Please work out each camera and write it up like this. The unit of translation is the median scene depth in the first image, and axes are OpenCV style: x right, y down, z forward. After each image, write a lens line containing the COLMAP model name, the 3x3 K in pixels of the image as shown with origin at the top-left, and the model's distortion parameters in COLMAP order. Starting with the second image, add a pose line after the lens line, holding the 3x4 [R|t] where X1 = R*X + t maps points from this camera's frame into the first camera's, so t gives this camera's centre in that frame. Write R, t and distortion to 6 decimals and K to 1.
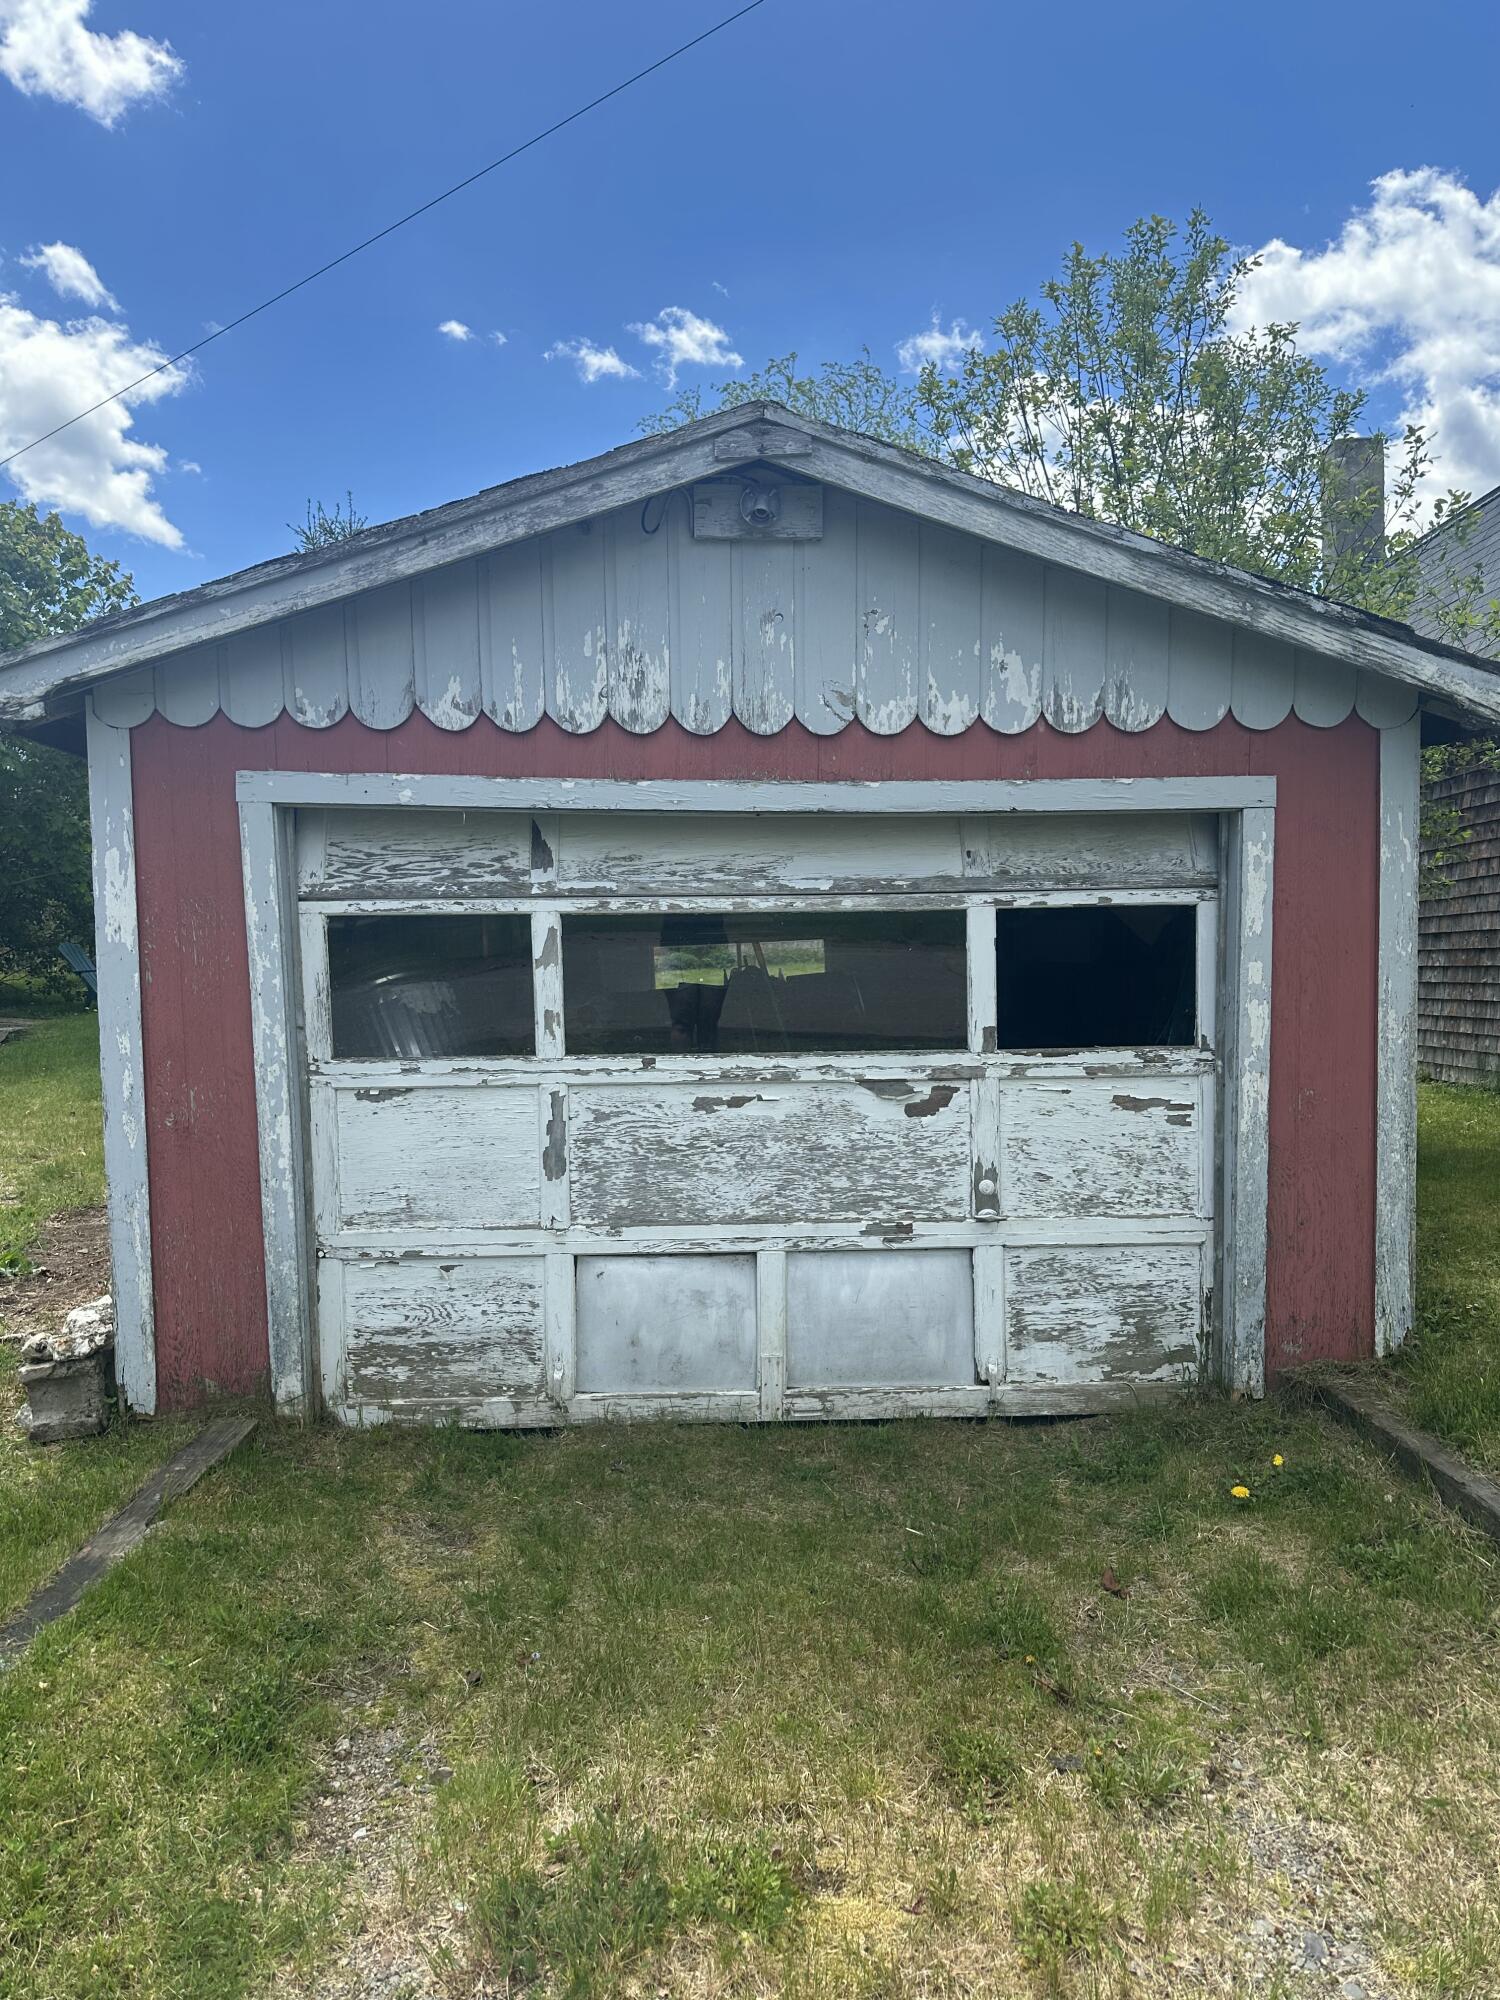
lens RADIAL K [[1413.5, 0, 766.3], [0, 1413.5, 1016.4], [0, 0, 1]] dist [0.056945, -0.065428]
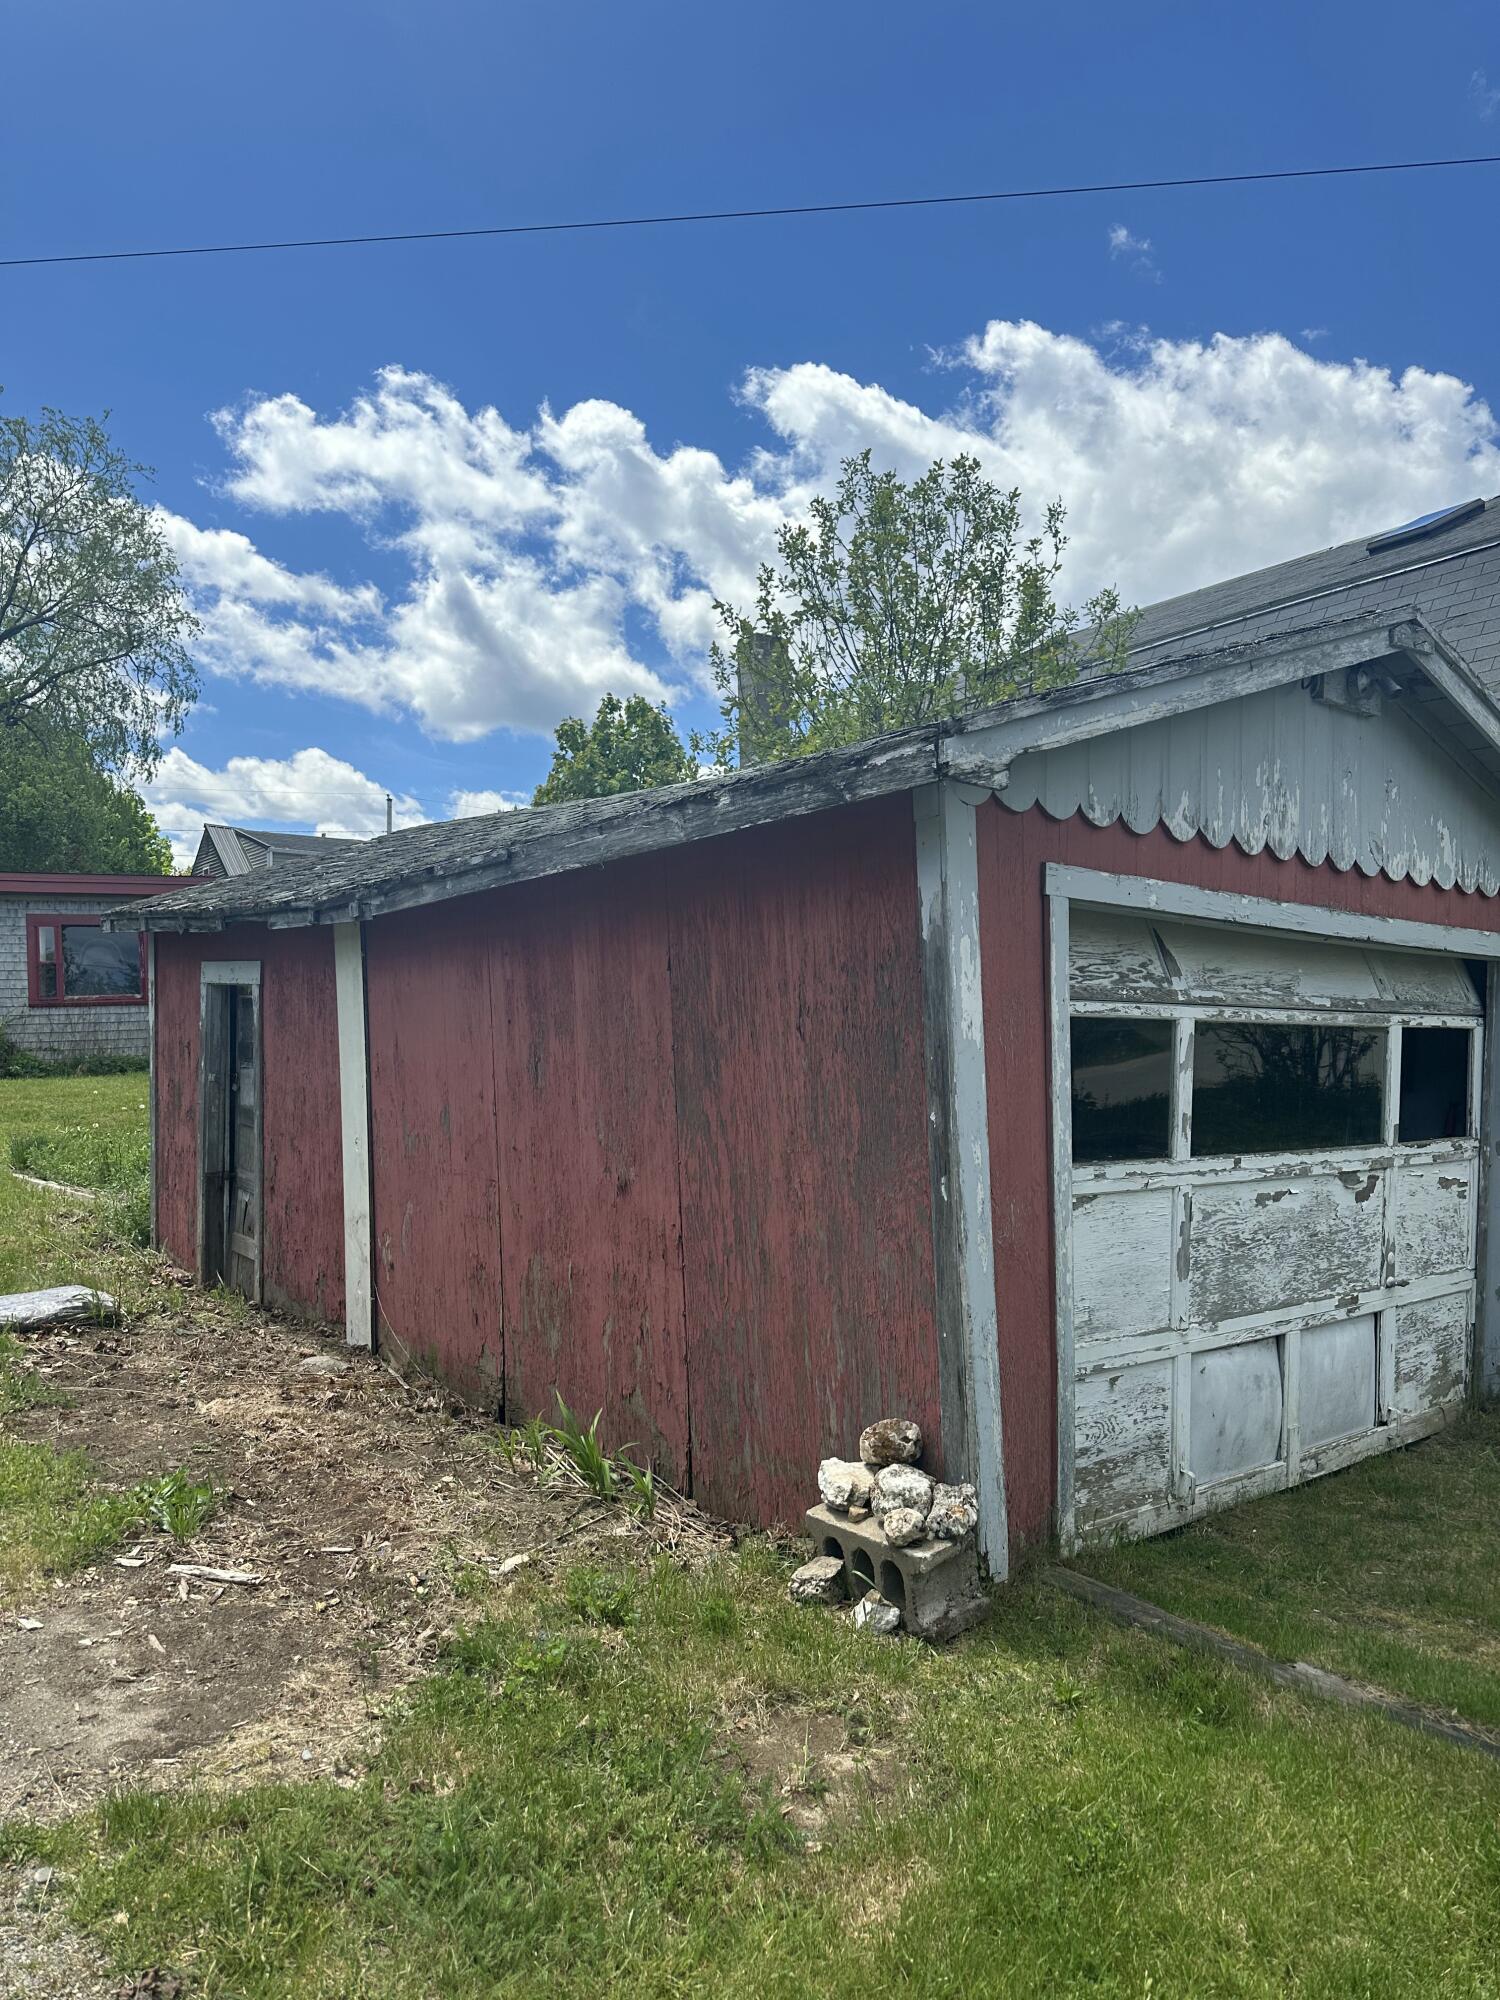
lens RADIAL K [[1413.5, 0, 741.1], [0, 1413.5, 993.0], [0, 0, 1]] dist [0.056945, -0.065428]
pose [[0.797631, 0.043087, 0.601605, -1.033136], [0.002345, 0.997216, -0.074529, -0.015439], [-0.603141, 0.060857, 0.795309, 0.362424]]
